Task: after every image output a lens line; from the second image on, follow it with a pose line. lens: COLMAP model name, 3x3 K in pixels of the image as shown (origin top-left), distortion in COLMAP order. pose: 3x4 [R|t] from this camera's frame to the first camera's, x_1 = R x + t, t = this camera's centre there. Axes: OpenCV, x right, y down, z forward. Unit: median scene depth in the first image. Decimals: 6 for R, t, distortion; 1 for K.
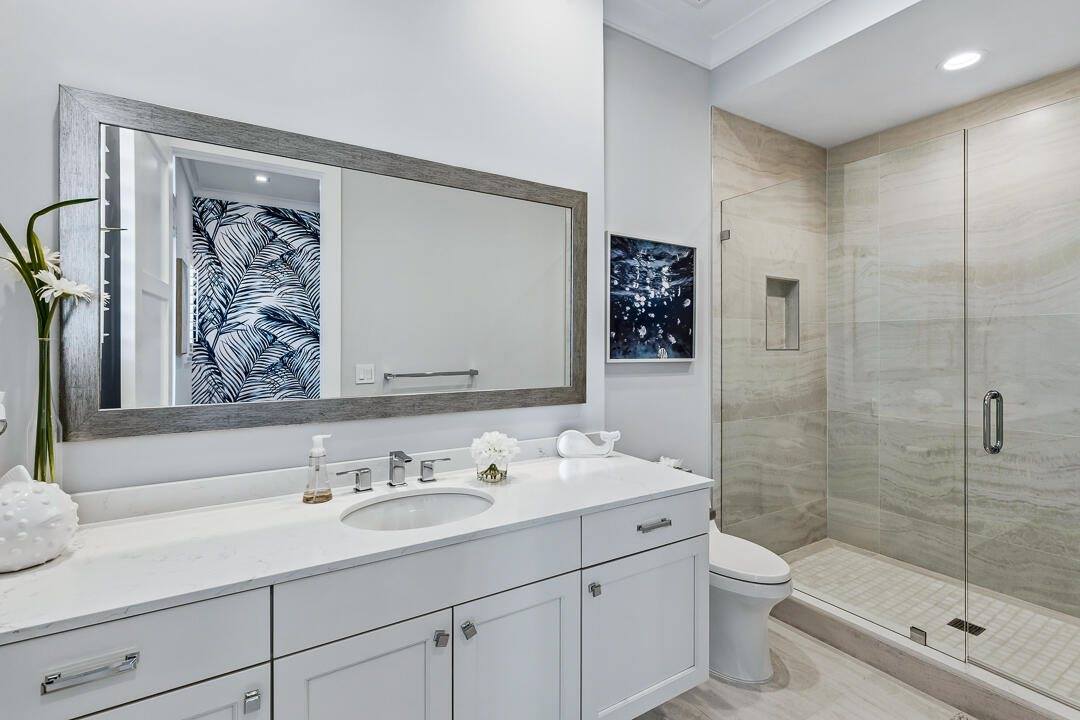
lens RADIAL K [[493.1, 0, 540.5], [0, 493.1, 350.5], [0, 0, 1]] dist [0.003752, -0.000211]
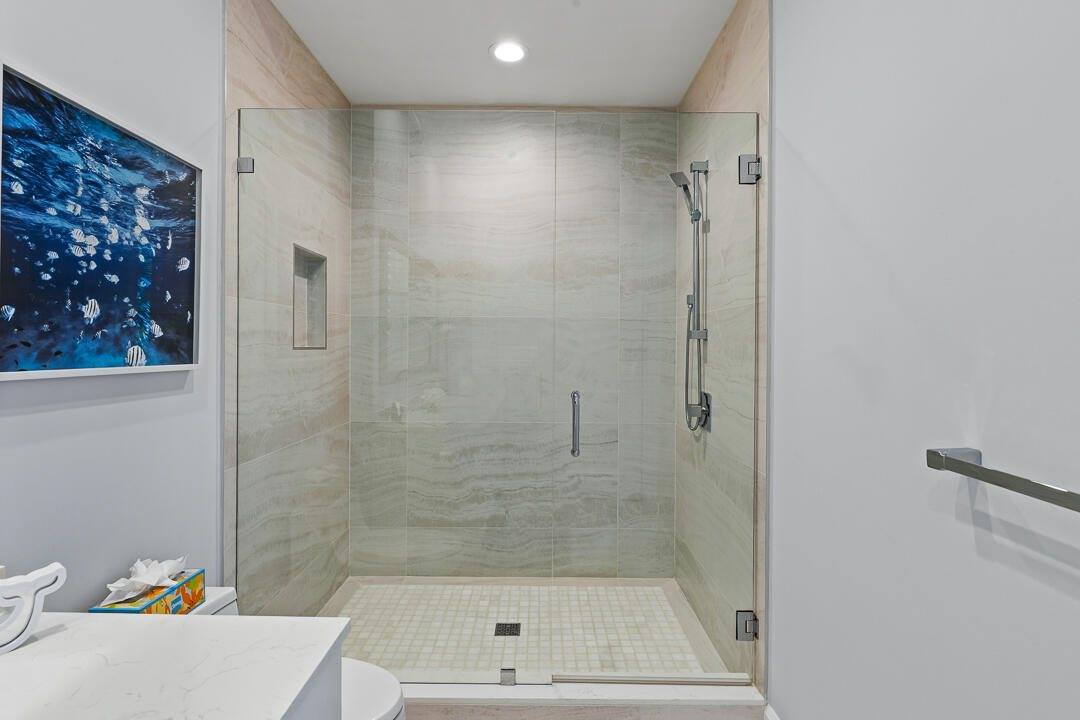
lens RADIAL K [[523.0, 0, 547.1], [0, 523.0, 348.0], [0, 0, 1]] dist [-0.000090, -0.000780]
pose [[0.515663, 0.001418, 0.856790, 0.004207], [-0.002165, 0.999998, -0.000352, -0.003143], [-0.856789, -0.001674, 0.515665, 0.342125]]
